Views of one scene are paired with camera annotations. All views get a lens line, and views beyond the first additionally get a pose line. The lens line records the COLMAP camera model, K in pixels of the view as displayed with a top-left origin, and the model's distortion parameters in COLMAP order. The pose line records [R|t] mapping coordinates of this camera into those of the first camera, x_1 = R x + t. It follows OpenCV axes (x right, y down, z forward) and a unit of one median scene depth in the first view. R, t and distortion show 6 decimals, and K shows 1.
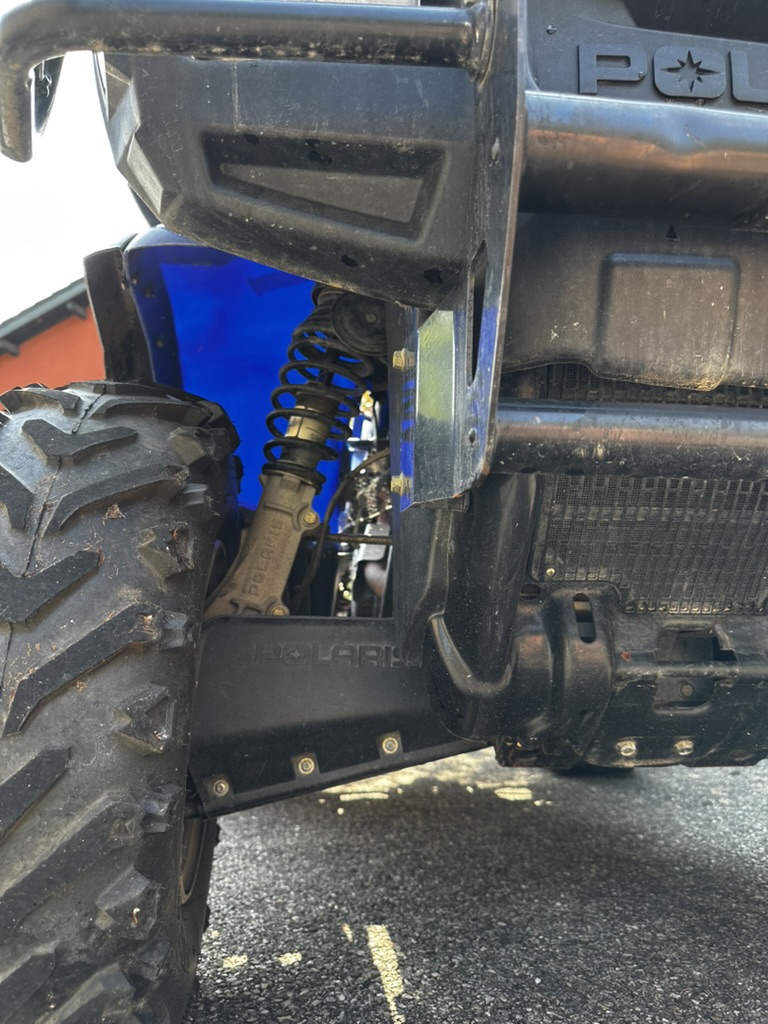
lens RADIAL K [[742.8, 0, 384.0], [0, 742.8, 512.0], [0, 0, 1]] dist [0.062986, -0.093952]
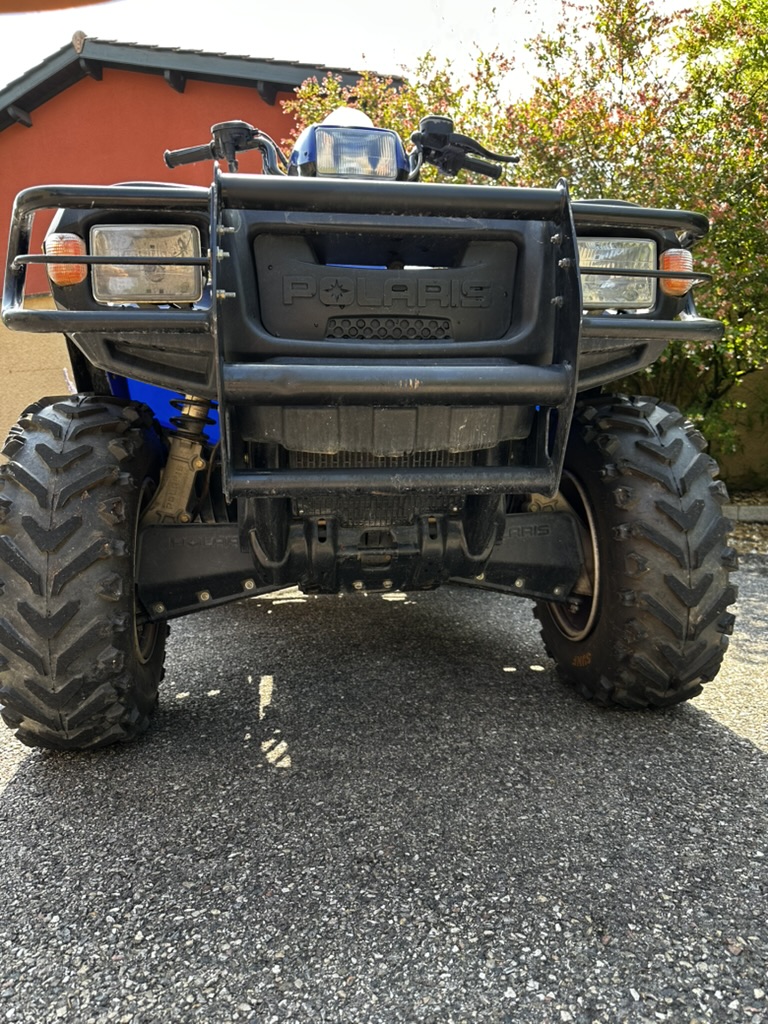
lens RADIAL K [[743.7, 0, 398.4], [0, 743.7, 508.9], [0, 0, 1]] dist [0.062019, -0.111963]
pose [[0.999114, -0.021758, 0.036031, 0.402958], [0.011977, 0.967601, 0.252202, -0.432003], [-0.040351, -0.251547, 0.967004, -0.991876]]
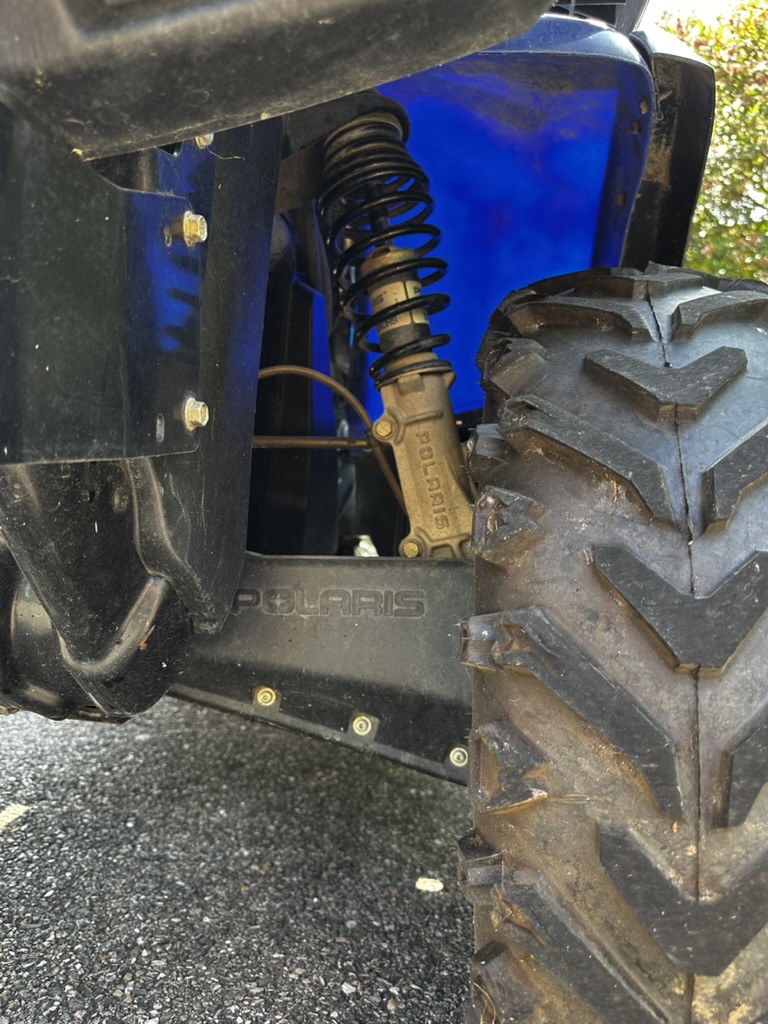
lens RADIAL K [[743.7, 0, 398.4], [0, 743.7, 508.9], [0, 0, 1]] dist [0.062019, -0.111963]
pose [[0.968384, 0.049951, -0.244411, 1.190724], [-0.001628, 0.980993, 0.194039, -0.057371], [0.249458, -0.187506, 0.950059, 0.421772]]
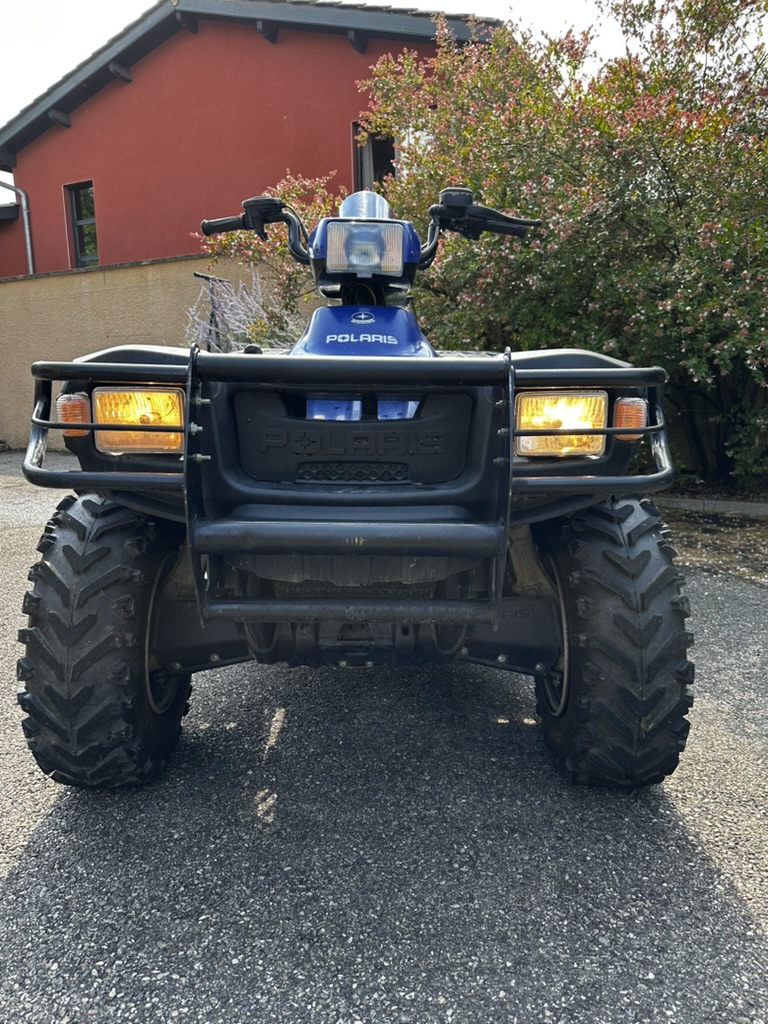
lens RADIAL K [[742.8, 0, 384.0], [0, 742.8, 512.0], [0, 0, 1]] dist [0.062986, -0.093952]
pose [[0.994550, 0.019078, -0.102502, 0.740118], [0.015787, 0.944225, 0.328922, -0.944541], [0.103060, -0.328748, 0.938778, -1.041891]]
